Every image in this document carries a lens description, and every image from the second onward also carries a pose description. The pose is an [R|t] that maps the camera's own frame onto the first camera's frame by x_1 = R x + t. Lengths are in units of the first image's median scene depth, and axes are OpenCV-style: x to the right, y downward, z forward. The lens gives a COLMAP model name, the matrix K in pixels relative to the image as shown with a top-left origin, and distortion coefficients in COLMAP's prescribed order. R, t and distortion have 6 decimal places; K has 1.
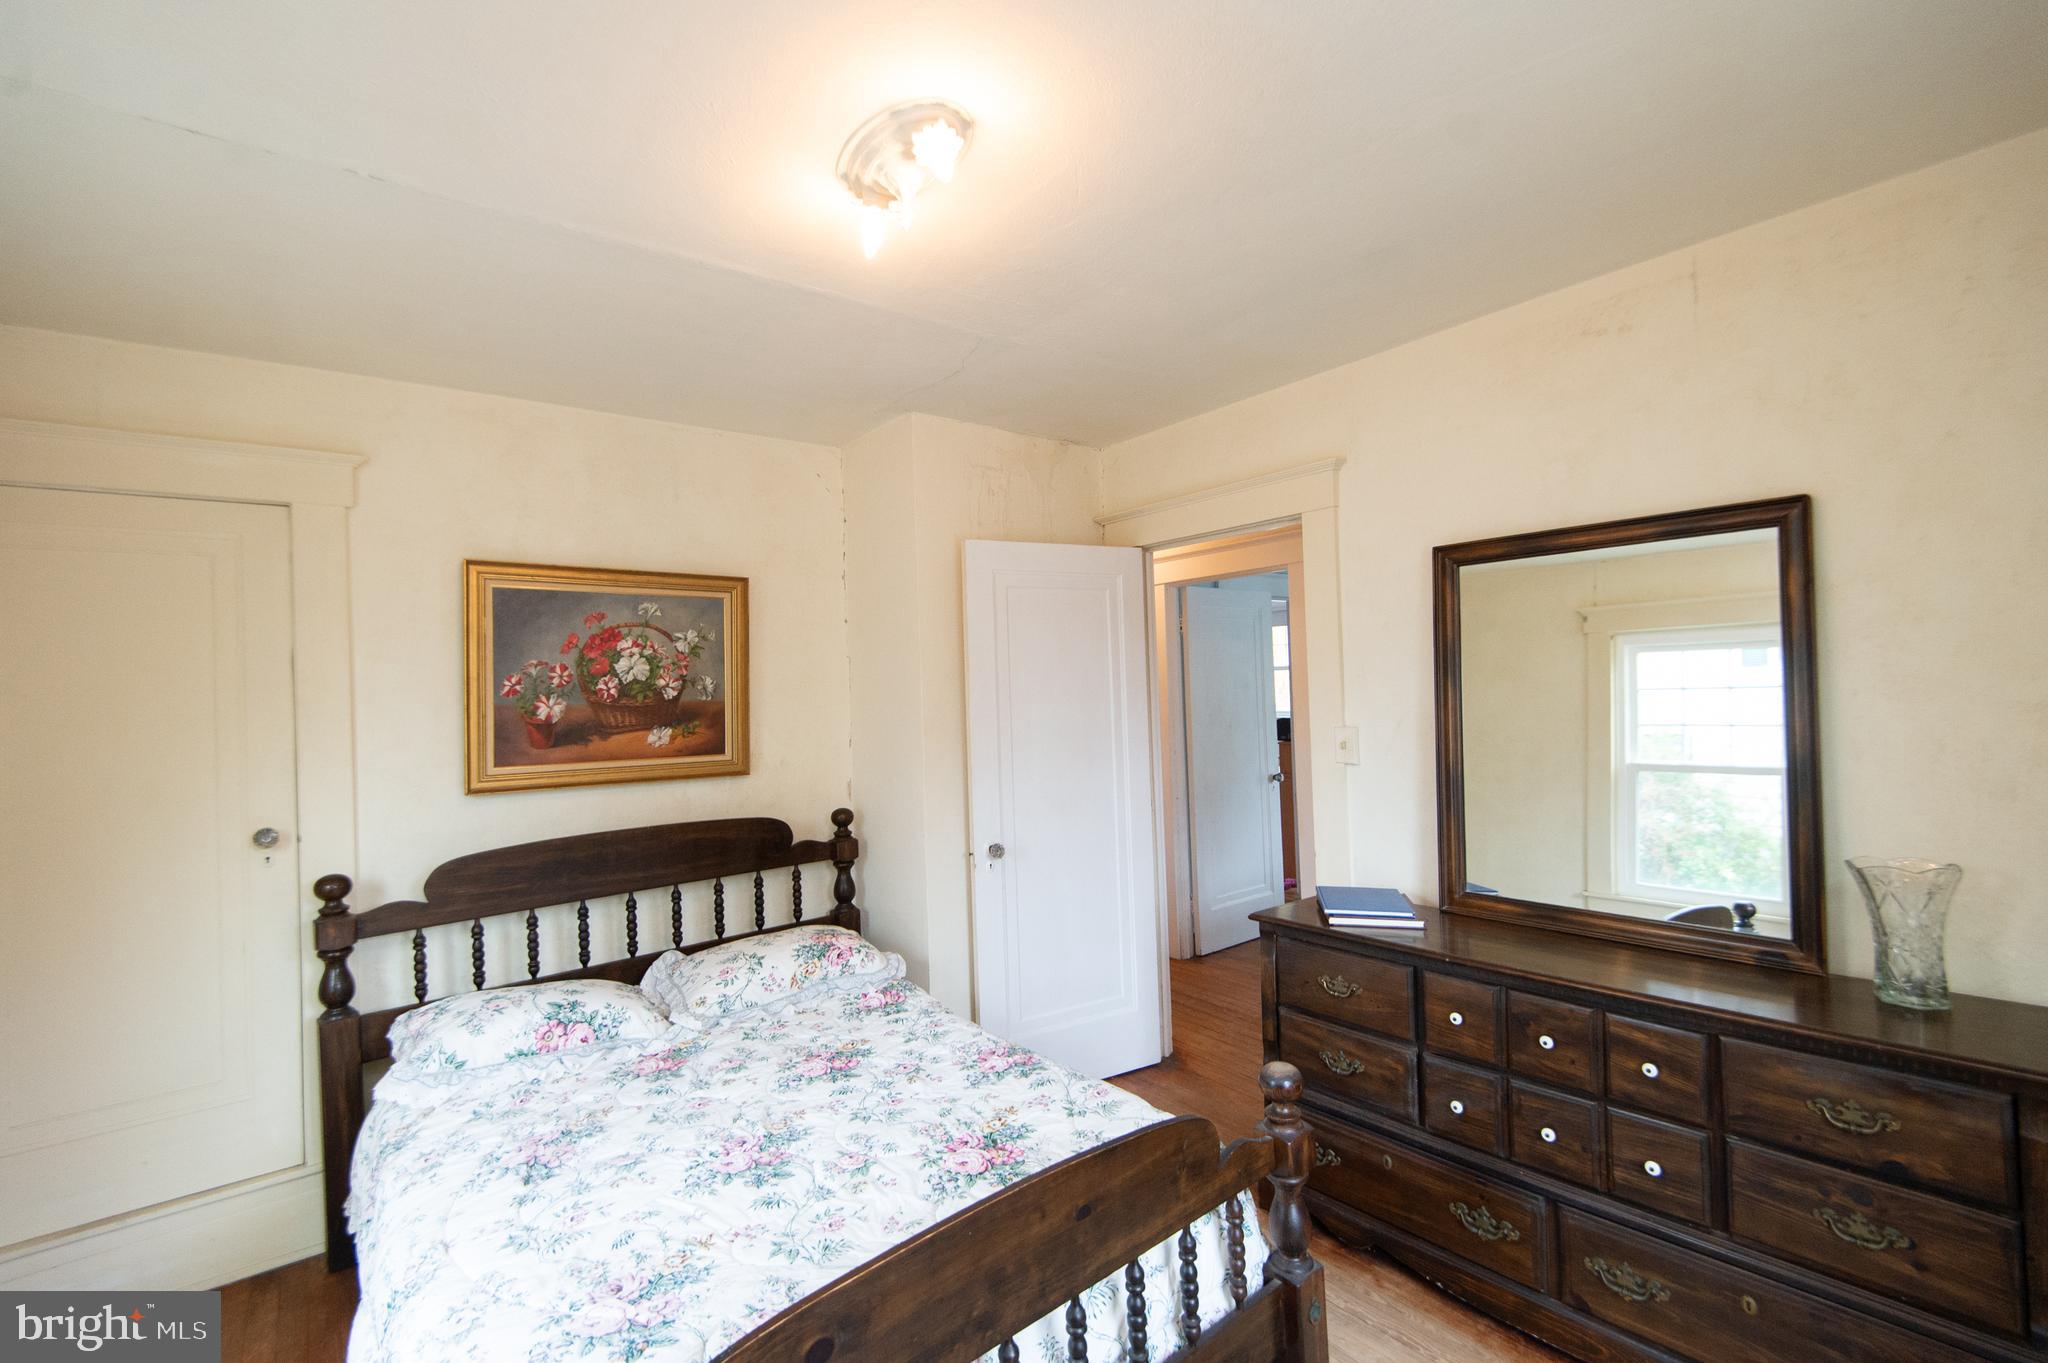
lens RADIAL K [[935.0, 0, 1024.0], [0, 935.0, 681.5], [0, 0, 1]] dist [0.042834, -0.015083]
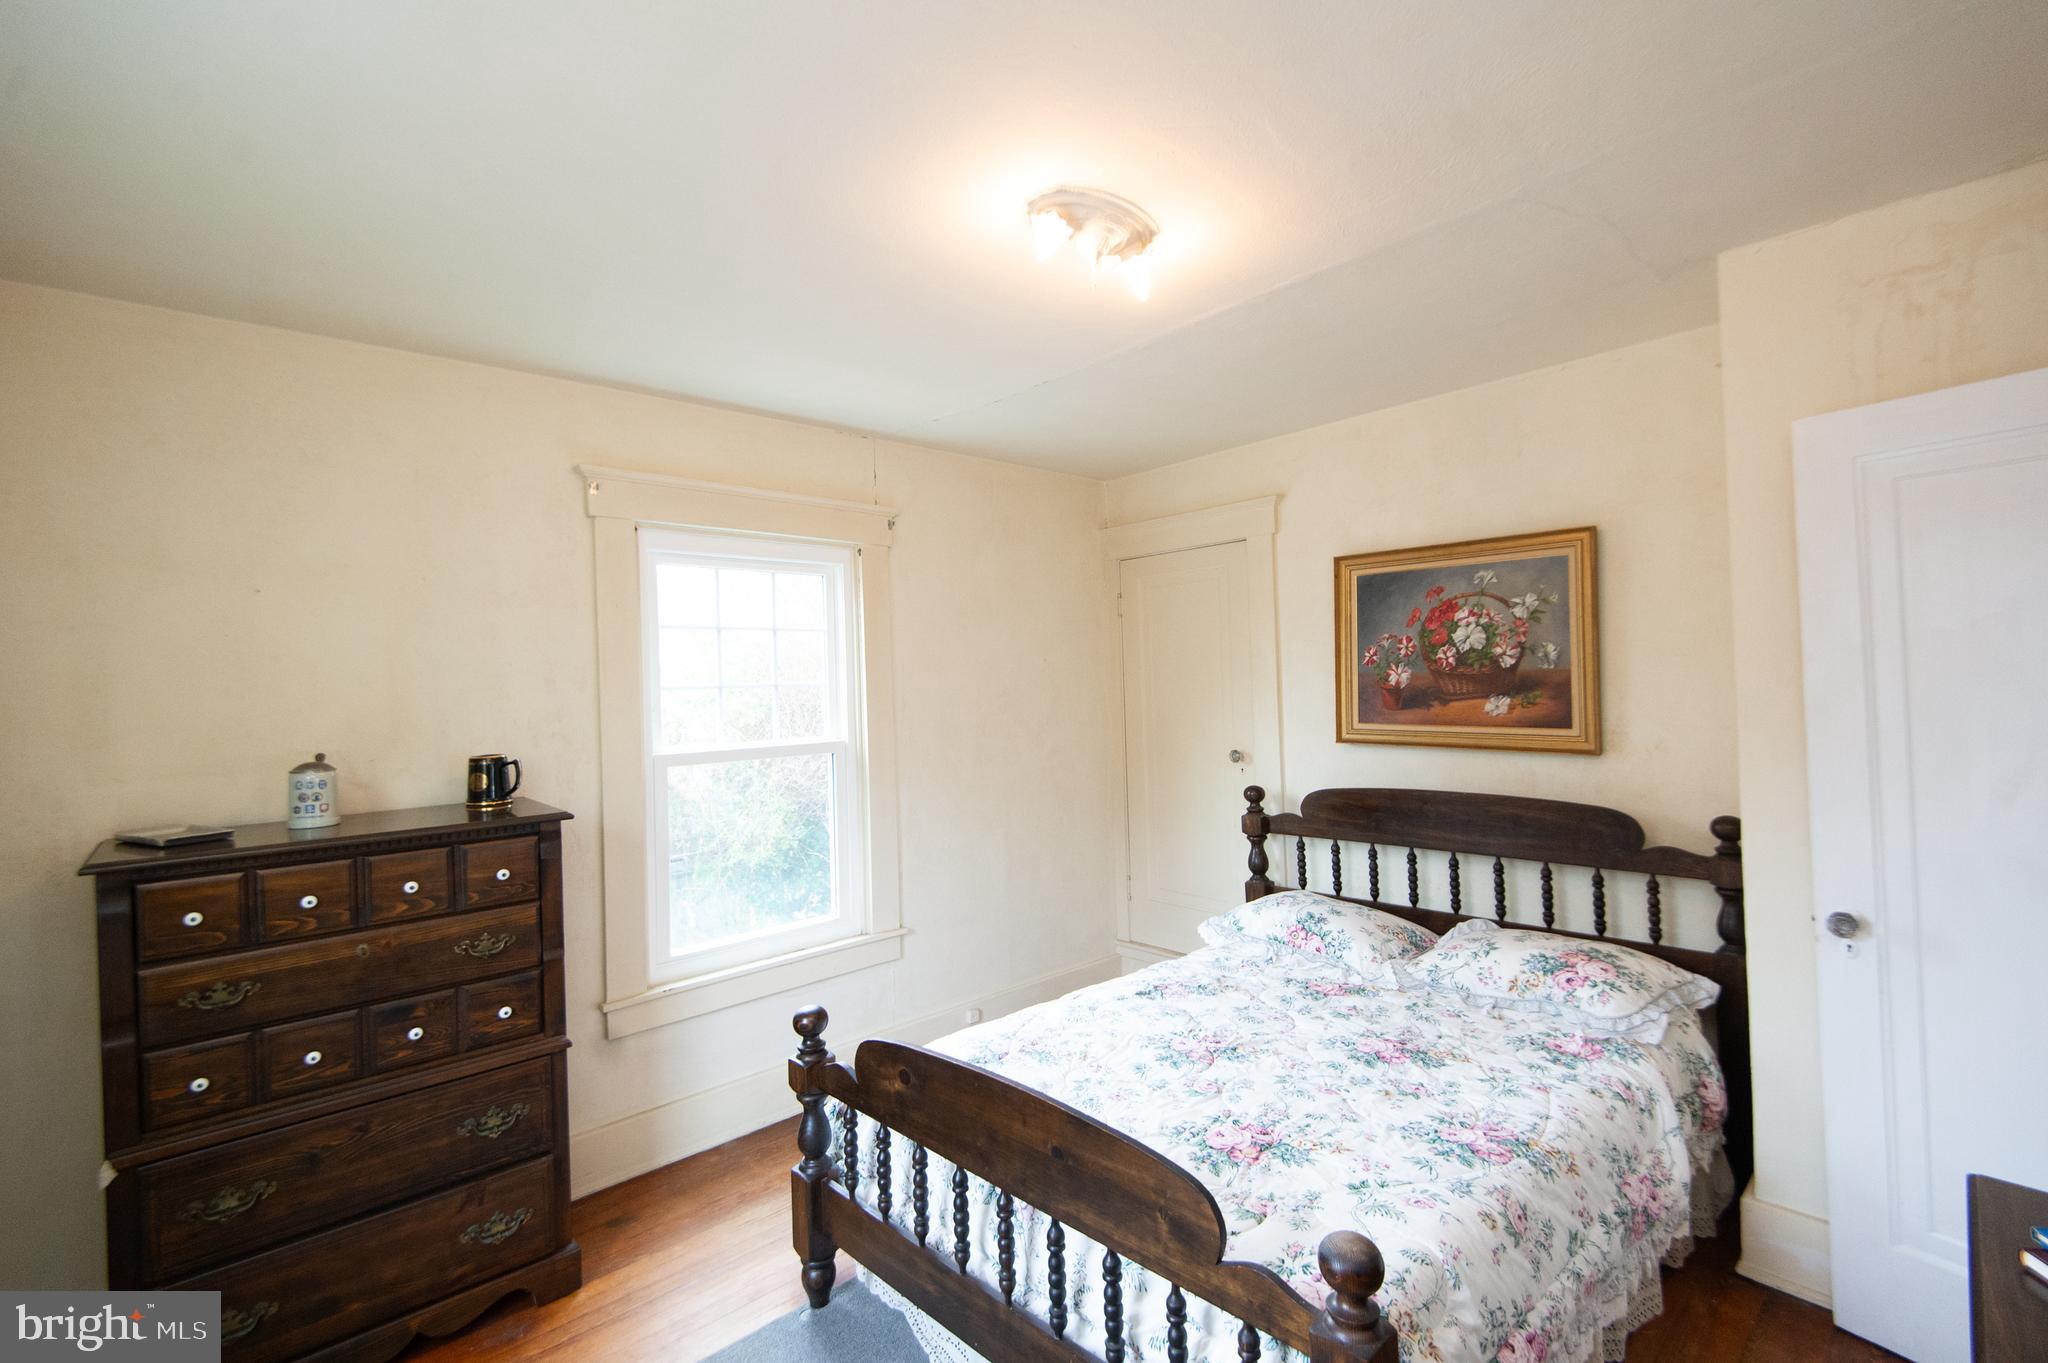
lens RADIAL K [[935.0, 0, 1024.0], [0, 935.0, 681.5], [0, 0, 1]] dist [0.042834, -0.015083]
pose [[0.054326, 0.031558, -0.998024, 0.605513], [0.039600, 0.998646, 0.033733, -0.020656], [0.997738, -0.041354, 0.053003, 0.479450]]
